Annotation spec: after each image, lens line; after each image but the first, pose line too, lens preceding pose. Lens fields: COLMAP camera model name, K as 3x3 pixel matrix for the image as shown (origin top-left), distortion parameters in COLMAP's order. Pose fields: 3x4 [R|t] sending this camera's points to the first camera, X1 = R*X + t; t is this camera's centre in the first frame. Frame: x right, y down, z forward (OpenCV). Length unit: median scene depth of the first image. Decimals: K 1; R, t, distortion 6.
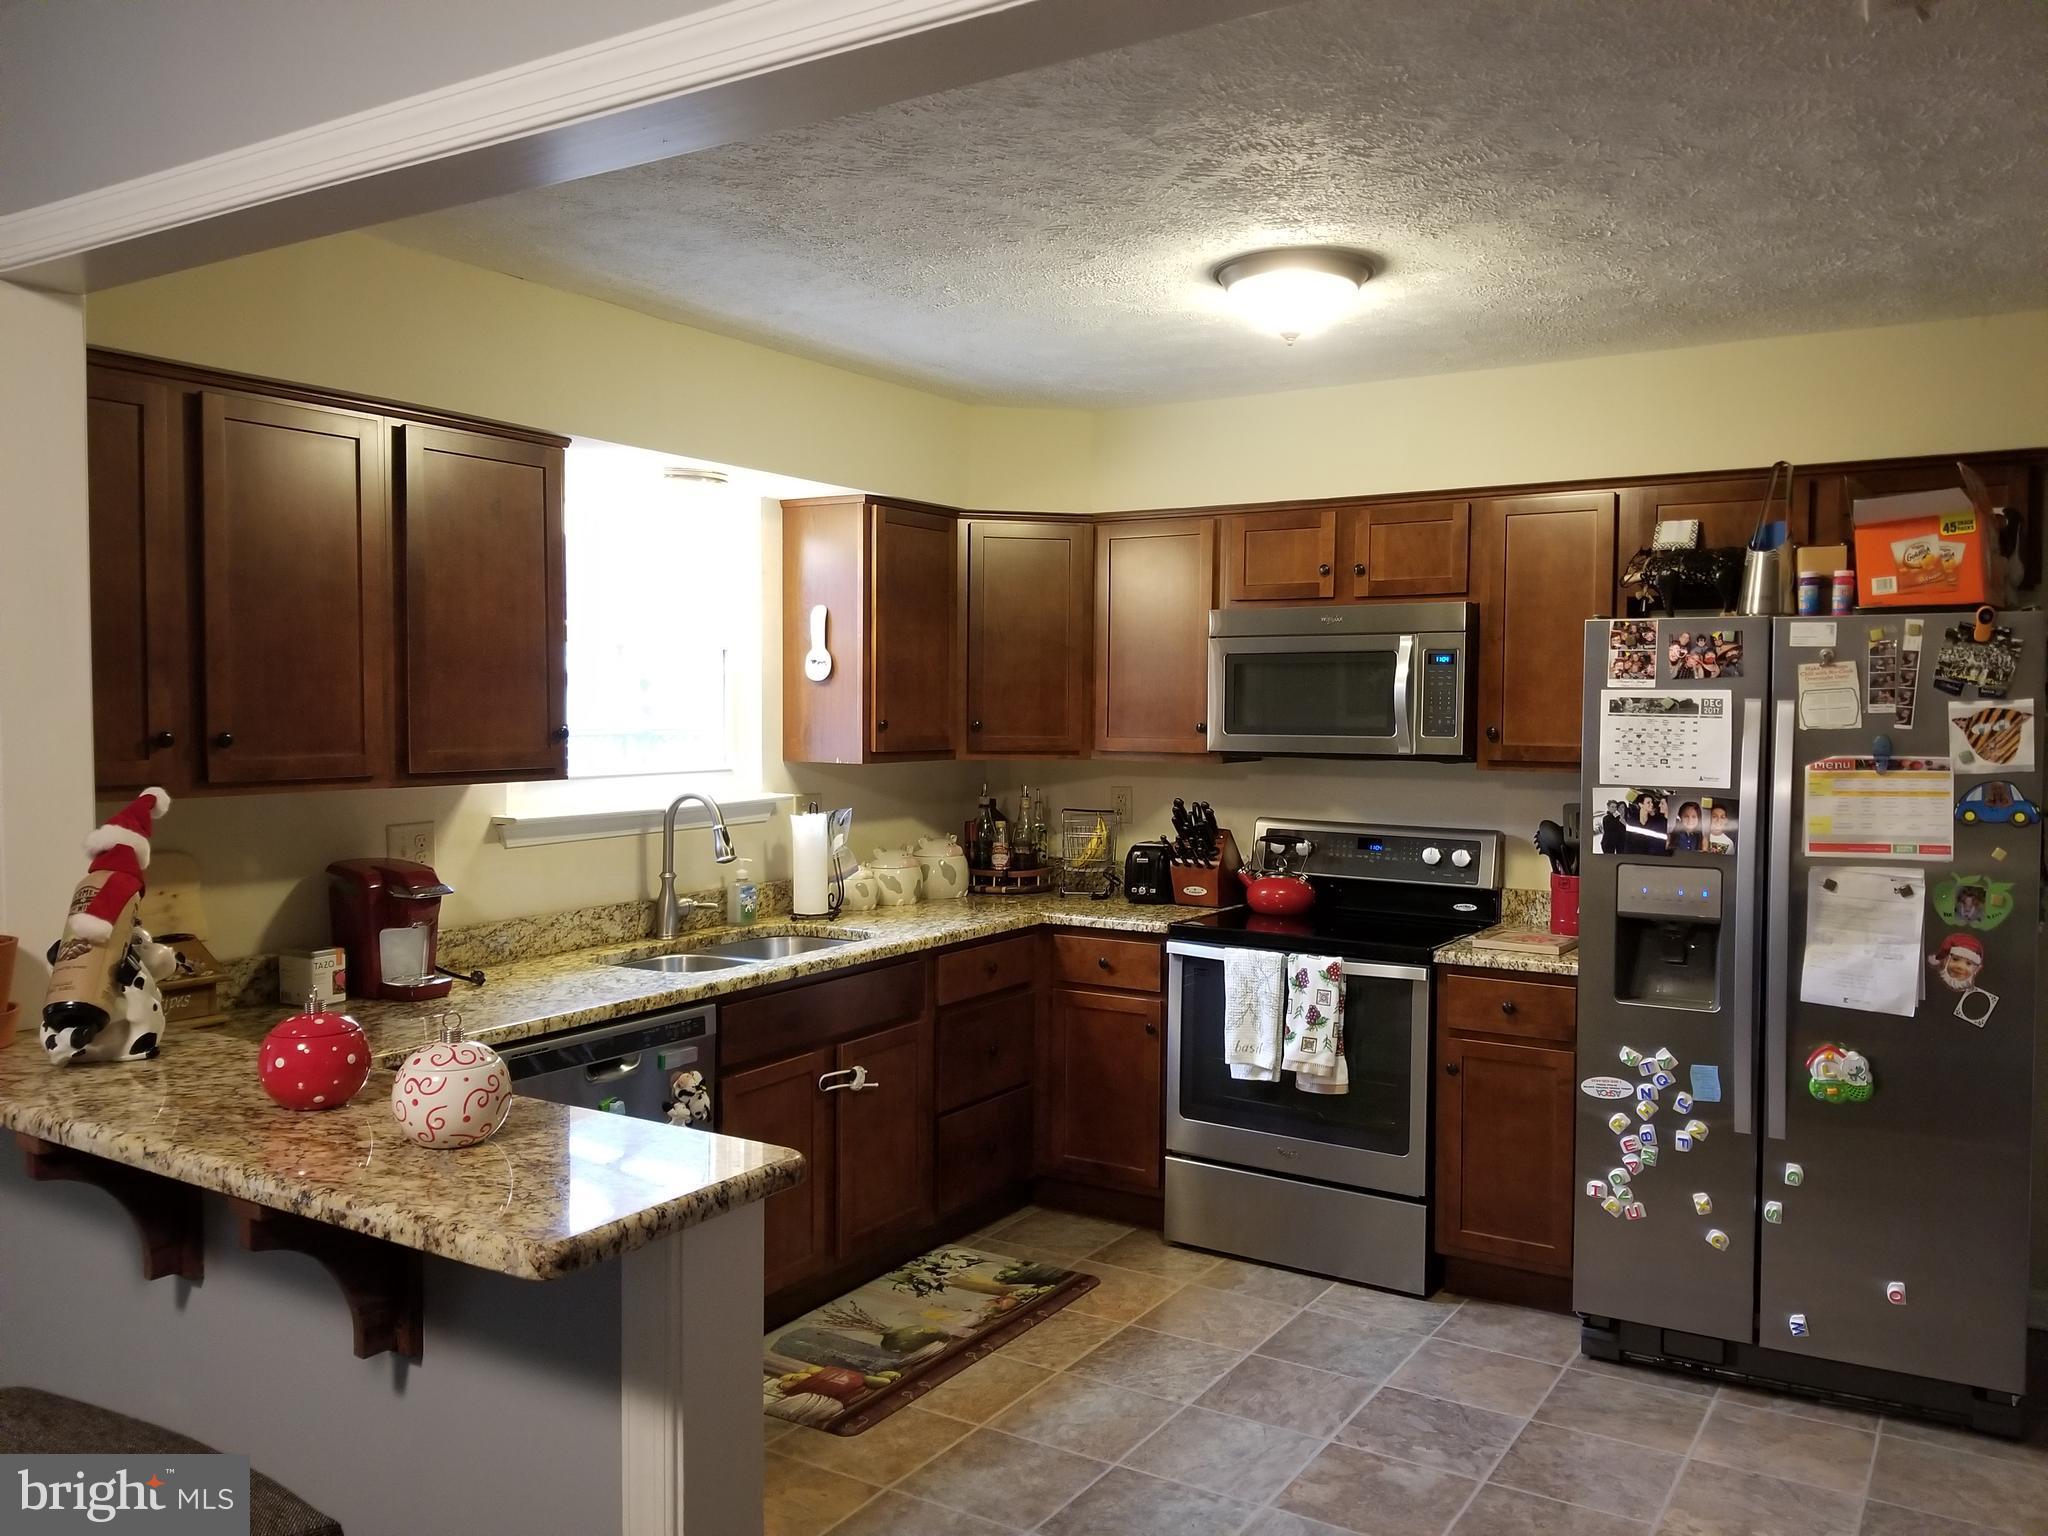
lens RADIAL K [[1611.0, 0, 1079.9], [0, 1611.0, 747.4], [0, 0, 1]] dist [0.088674, -0.176223]
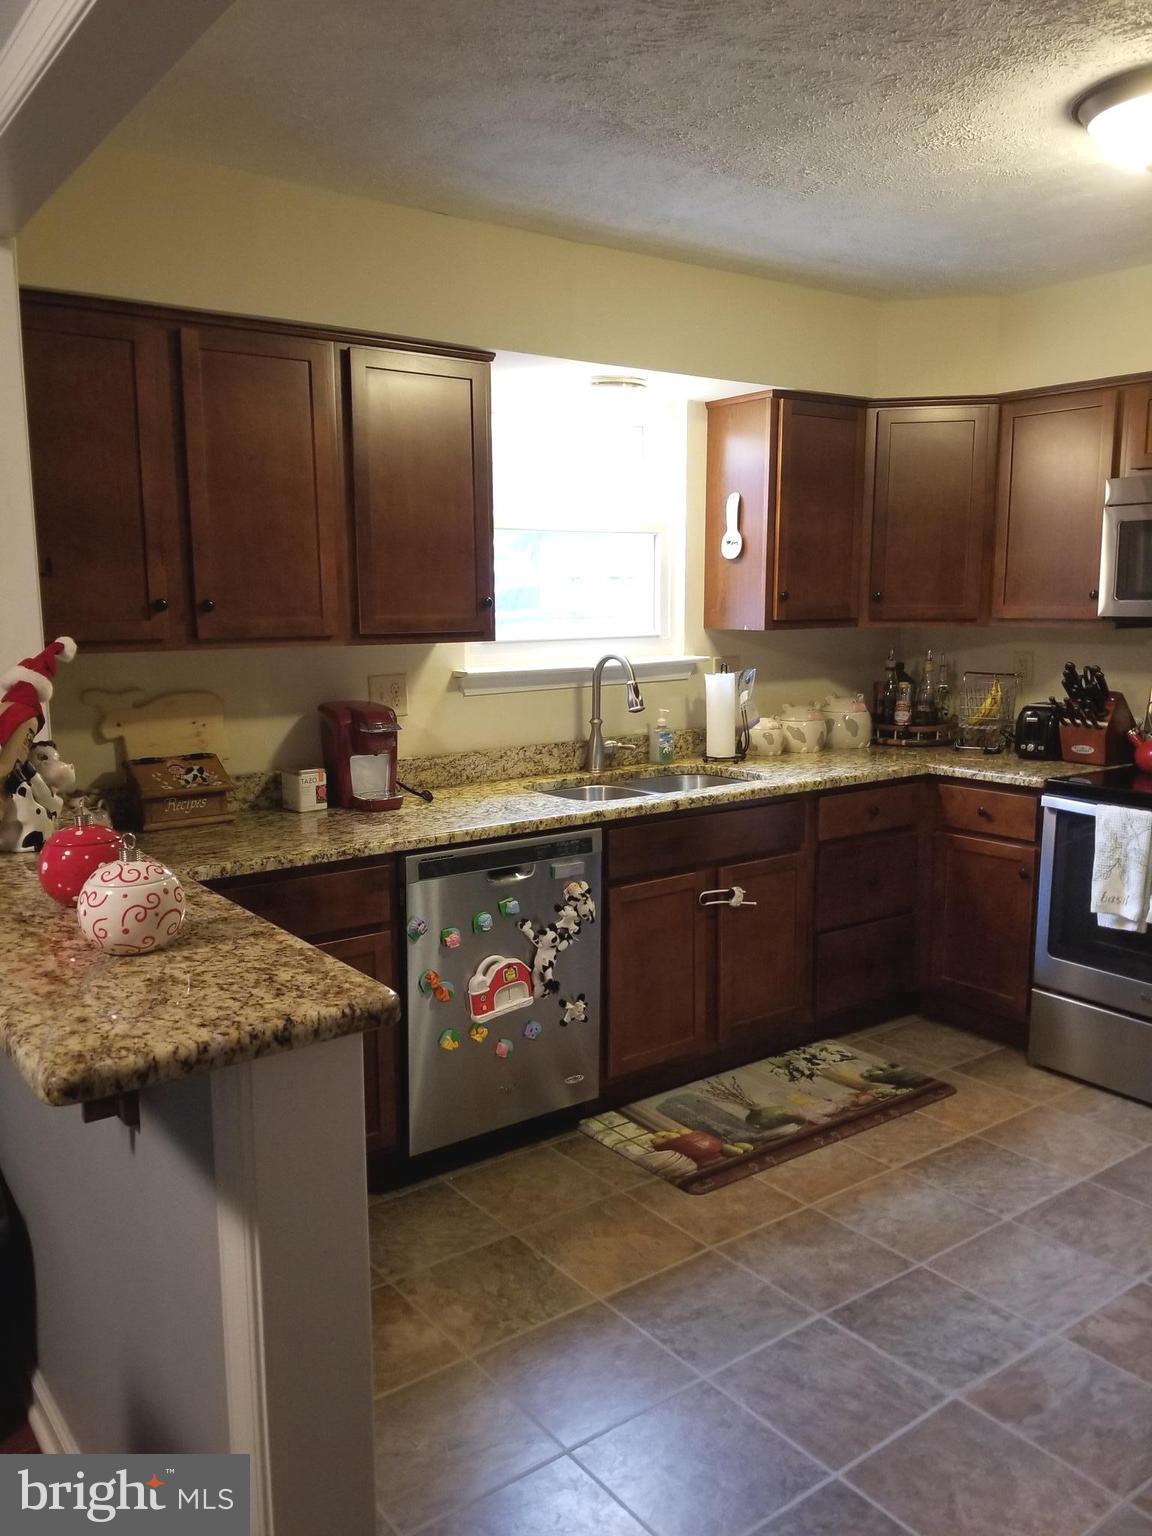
lens RADIAL K [[1208.3, 0, 576.0], [0, 1208.3, 768.0], [0, 0, 1]] dist [0.088674, -0.176223]
pose [[0.921986, 0.042073, -0.384931, 0.094463], [0.002078, 0.993528, 0.113571, 0.010958], [0.387218, -0.105510, 0.915931, 0.162191]]
